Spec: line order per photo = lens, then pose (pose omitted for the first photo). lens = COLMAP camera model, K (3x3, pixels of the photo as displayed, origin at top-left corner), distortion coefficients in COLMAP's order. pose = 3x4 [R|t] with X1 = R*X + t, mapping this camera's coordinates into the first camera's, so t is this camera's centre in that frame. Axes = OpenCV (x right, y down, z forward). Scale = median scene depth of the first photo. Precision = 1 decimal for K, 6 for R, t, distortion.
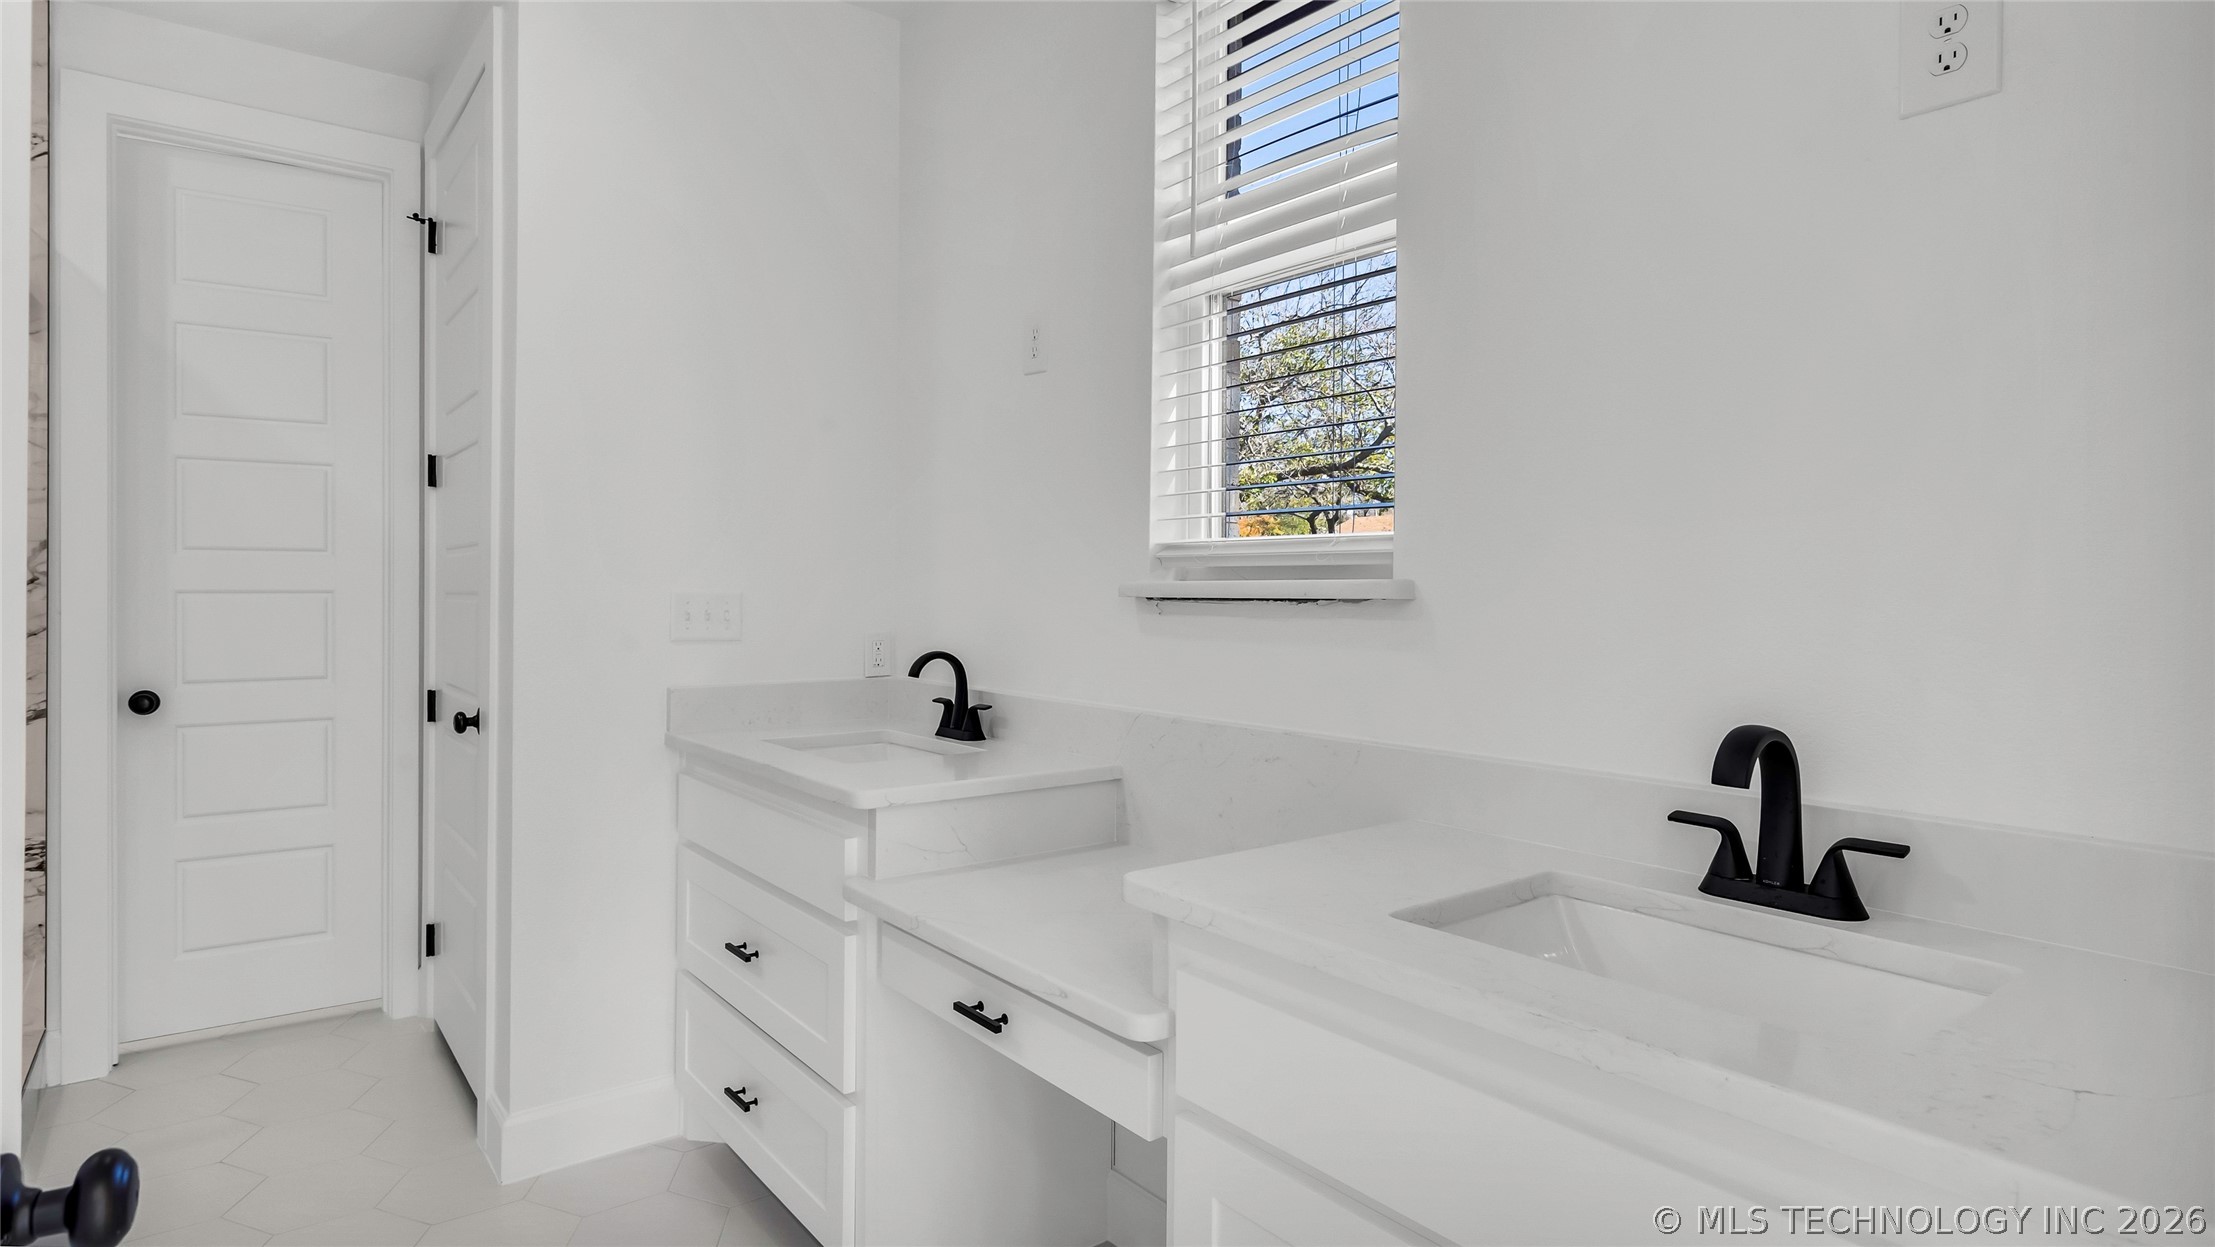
lens RADIAL K [[1204.8, 0, 1107.5], [0, 1204.8, 623.5], [0, 0, 1]] dist [0.000155, -0.000076]
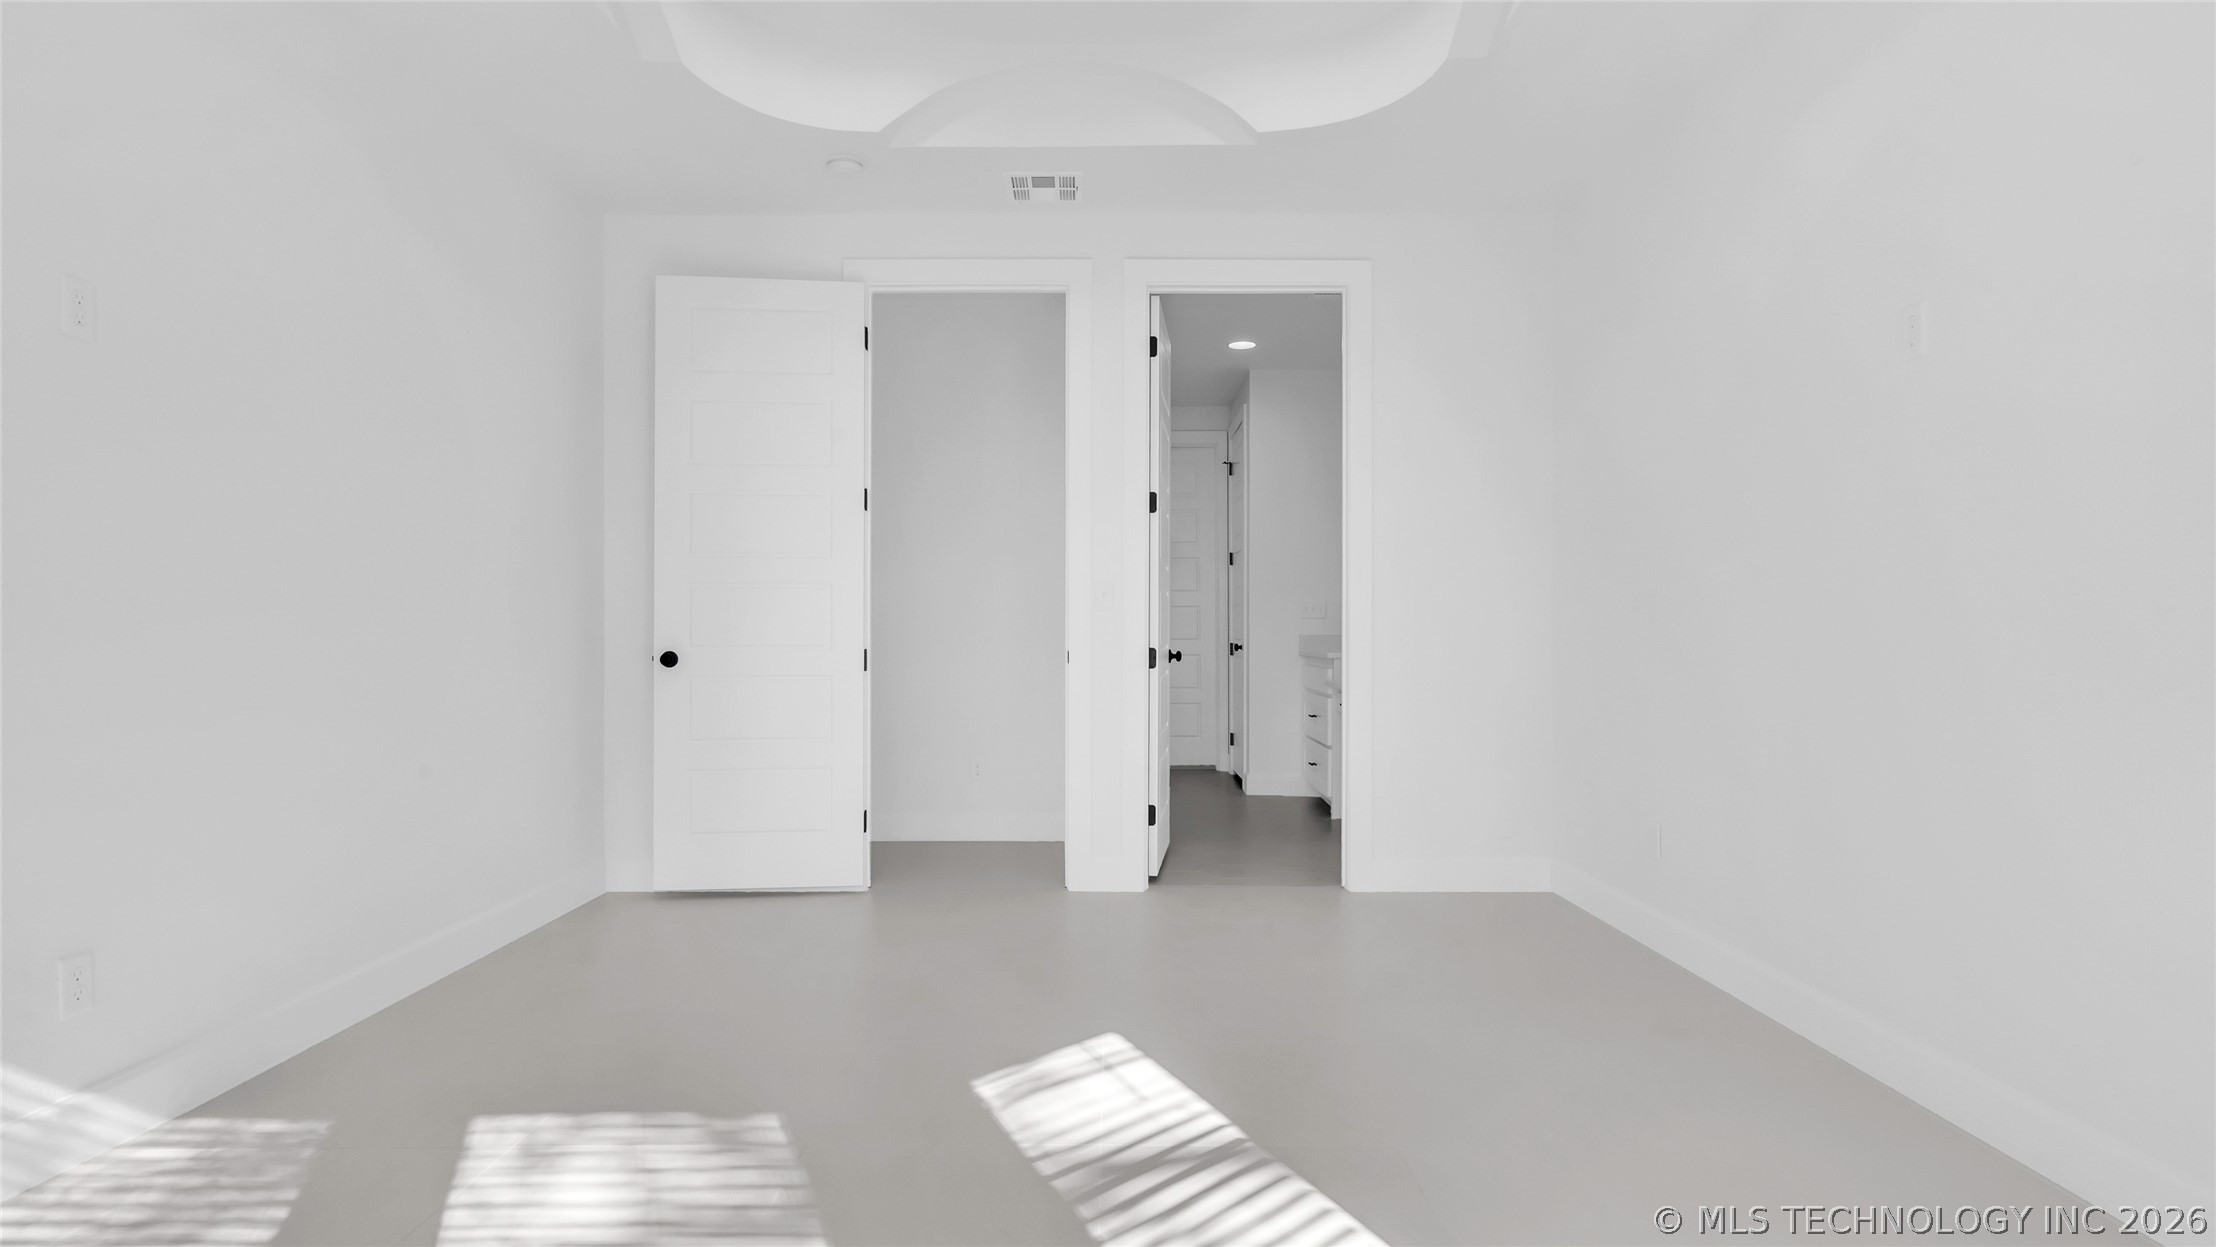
lens RADIAL K [[1174.4, 0, 1108.0], [0, 1174.4, 623.5], [0, 0, 1]] dist [-0.002097, -0.000025]
pose [[0.793521, -0.019642, -0.608226, 0.972124], [0.003693, 0.999616, -0.027464, 0.104137], [0.608532, 0.019547, 0.793288, -1.483406]]
